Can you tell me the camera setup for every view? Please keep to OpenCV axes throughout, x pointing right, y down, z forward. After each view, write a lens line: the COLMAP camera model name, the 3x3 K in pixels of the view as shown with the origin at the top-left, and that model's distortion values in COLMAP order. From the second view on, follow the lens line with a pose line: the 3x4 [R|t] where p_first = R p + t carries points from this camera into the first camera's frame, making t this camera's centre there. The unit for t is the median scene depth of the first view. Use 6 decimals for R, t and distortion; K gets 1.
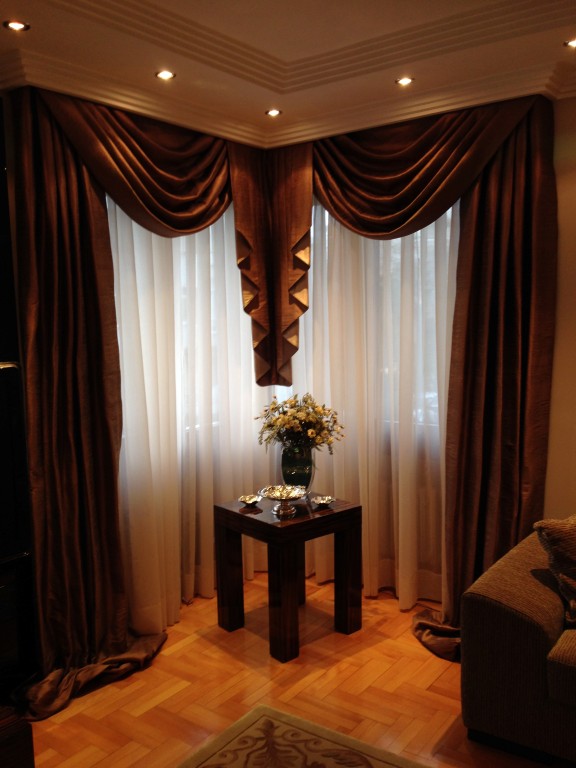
lens RADIAL K [[689.5, 0, 285.1], [0, 689.5, 396.2], [0, 0, 1]] dist [0.116449, -0.215434]
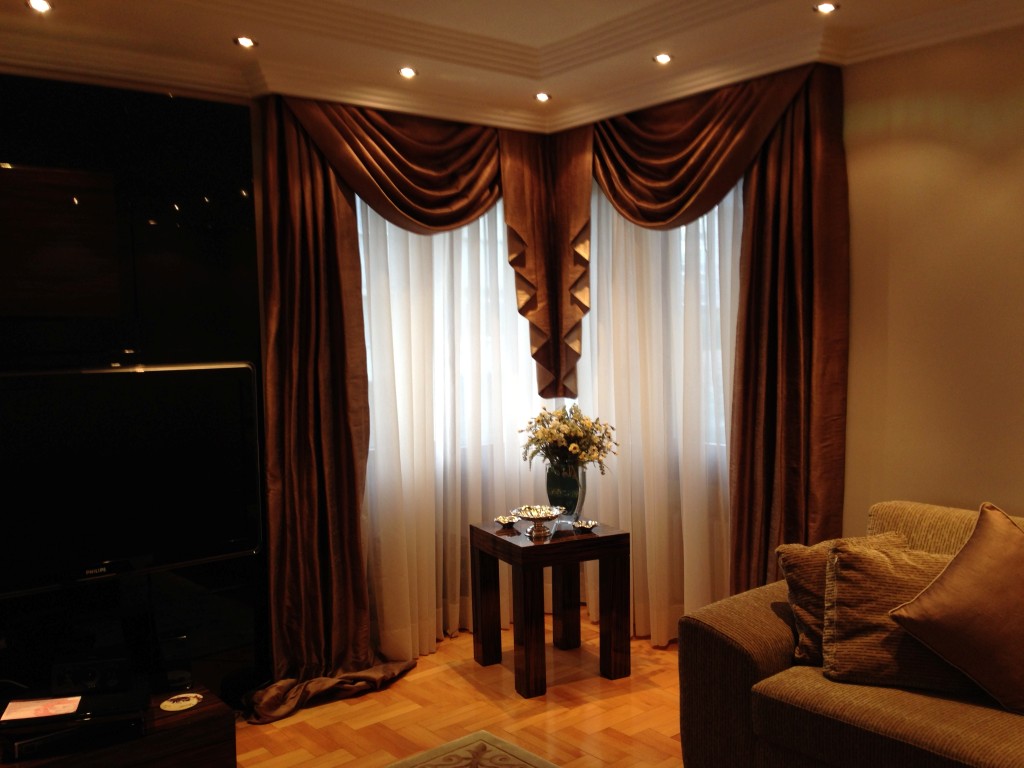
lens RADIAL K [[919.4, 0, 508.9], [0, 919.4, 396.5], [0, 0, 1]] dist [0.116449, -0.215434]
pose [[0.971540, 0.014710, -0.236417, 0.246533], [-0.023781, 0.999084, -0.035563, 0.032484], [0.235677, 0.040173, 0.971001, -0.185124]]
